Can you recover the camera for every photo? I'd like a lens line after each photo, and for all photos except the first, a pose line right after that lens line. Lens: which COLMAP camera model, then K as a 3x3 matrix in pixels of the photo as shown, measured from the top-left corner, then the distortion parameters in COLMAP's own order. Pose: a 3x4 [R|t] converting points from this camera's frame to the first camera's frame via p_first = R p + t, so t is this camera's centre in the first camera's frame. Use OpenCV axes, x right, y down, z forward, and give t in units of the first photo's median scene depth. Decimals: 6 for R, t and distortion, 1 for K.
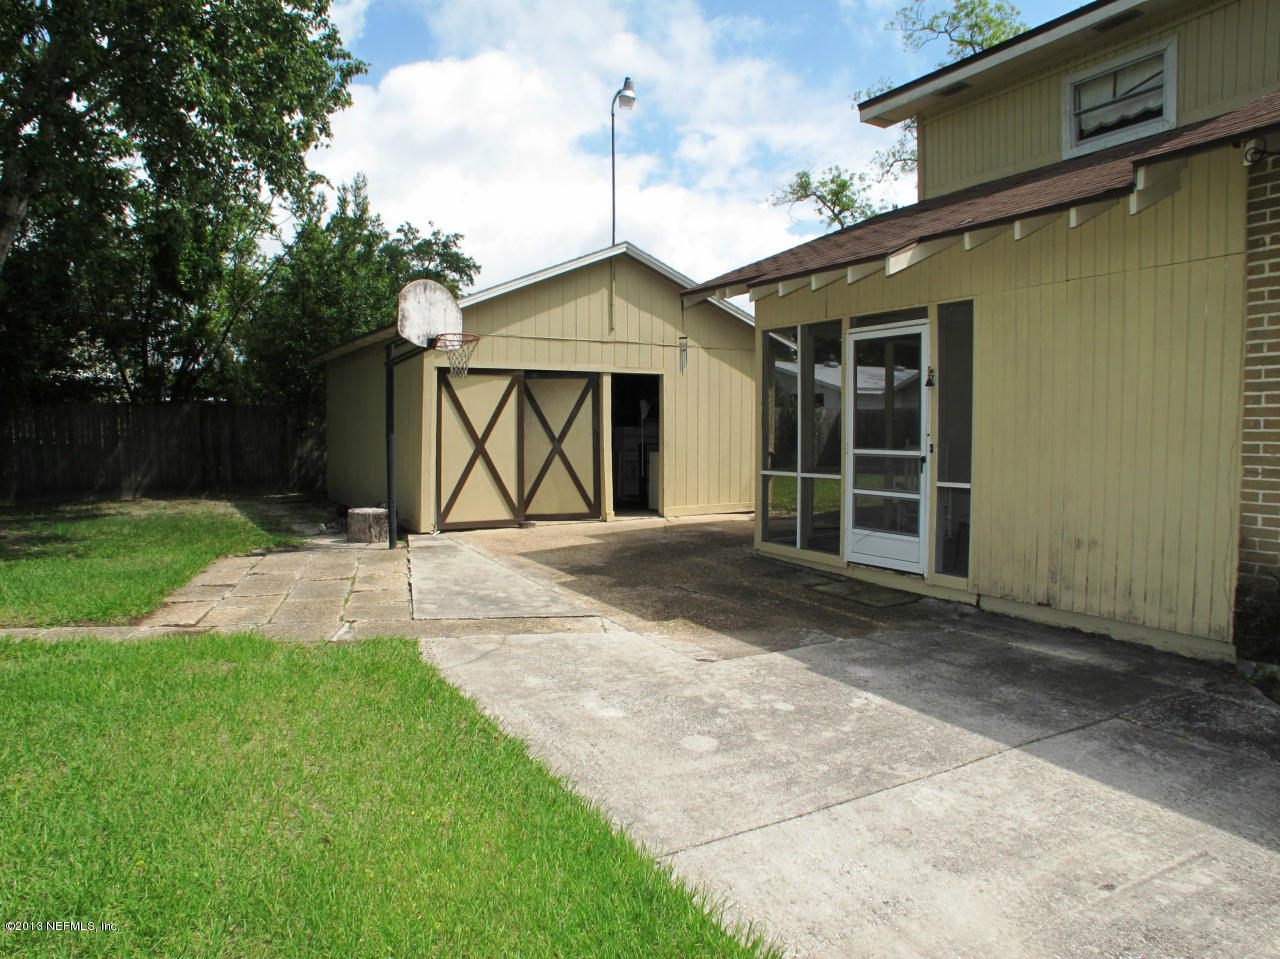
lens RADIAL K [[888.3, 0, 645.4], [0, 888.3, 474.8], [0, 0, 1]] dist [-0.063675, 0.002155]
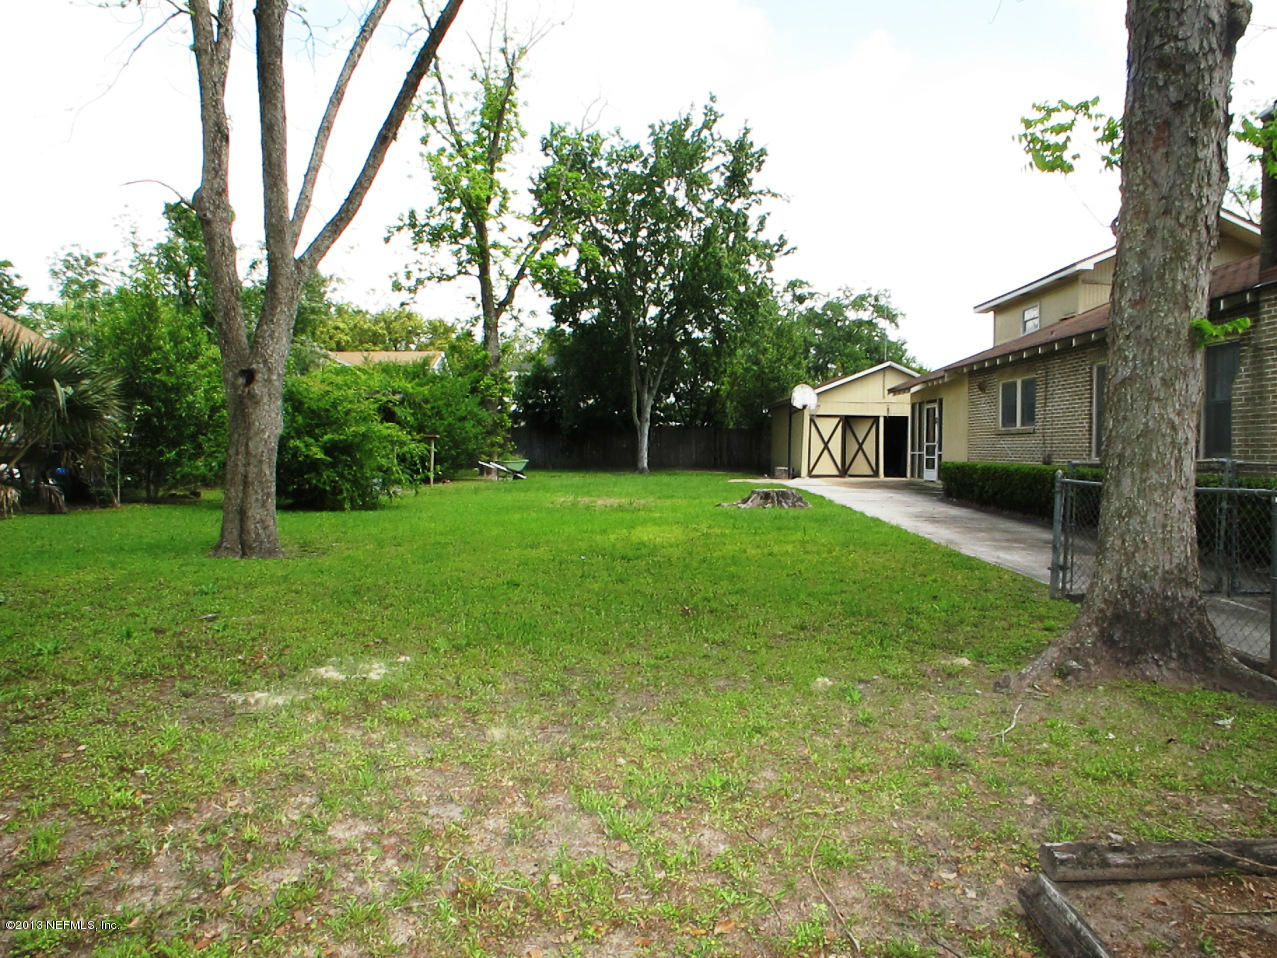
lens RADIAL K [[886.2, 0, 641.8], [0, 886.2, 476.4], [0, 0, 1]] dist [-0.063675, 0.002155]
pose [[0.873827, 0.022646, -0.485710, 0.581109], [-0.034206, 0.999303, -0.014948, 0.112328], [0.485032, 0.029676, 0.873992, -1.459615]]
